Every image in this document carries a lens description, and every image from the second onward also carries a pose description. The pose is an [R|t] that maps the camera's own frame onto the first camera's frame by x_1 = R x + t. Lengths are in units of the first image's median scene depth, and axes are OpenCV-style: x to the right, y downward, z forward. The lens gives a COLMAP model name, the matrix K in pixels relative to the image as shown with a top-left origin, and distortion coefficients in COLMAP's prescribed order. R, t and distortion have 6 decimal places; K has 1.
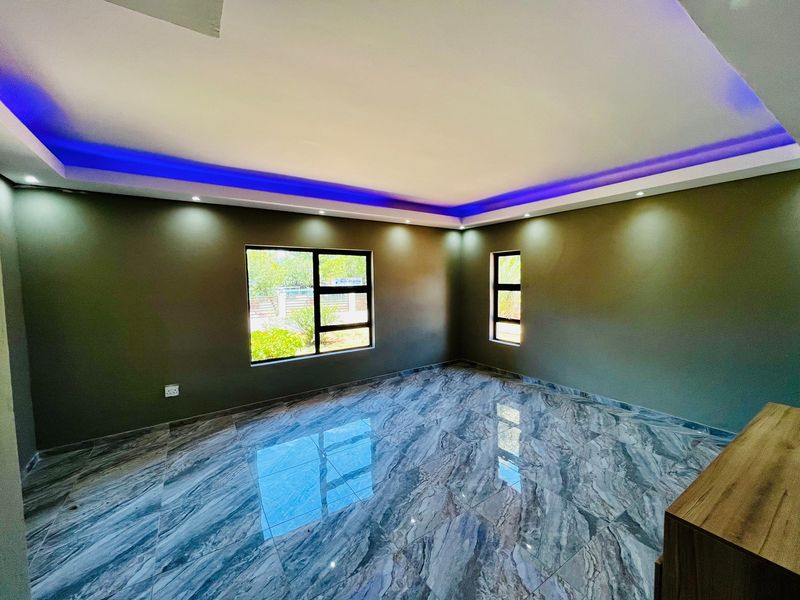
lens RADIAL K [[325.3, 0, 398.8], [0, 325.3, 298.1], [0, 0, 1]] dist [-0.000908, -0.000203]
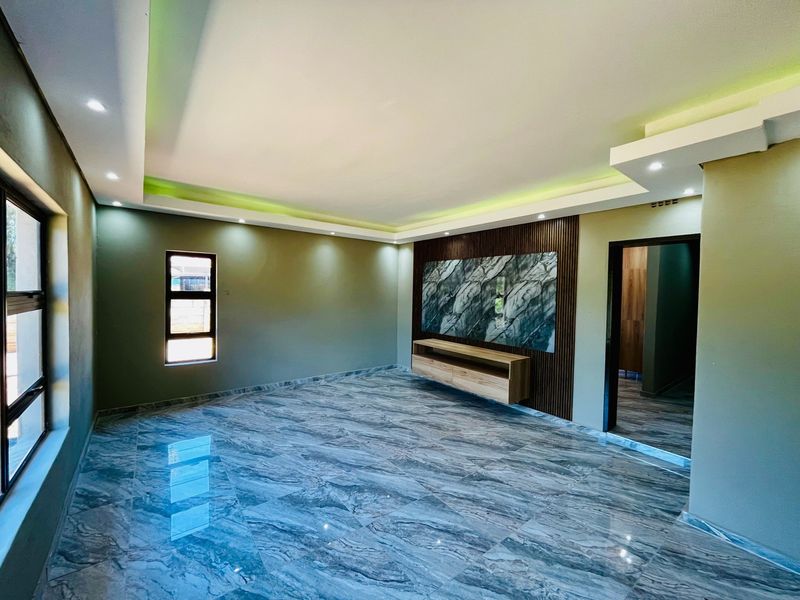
lens RADIAL K [[325.3, 0, 397.4], [0, 325.3, 300.3], [0, 0, 1]] dist [-0.000908, -0.000203]
pose [[-0.077622, -0.014825, 0.996873, -0.756209], [0.041879, 0.998958, 0.018117, -0.018631], [-0.996103, 0.043154, -0.076920, 0.770445]]
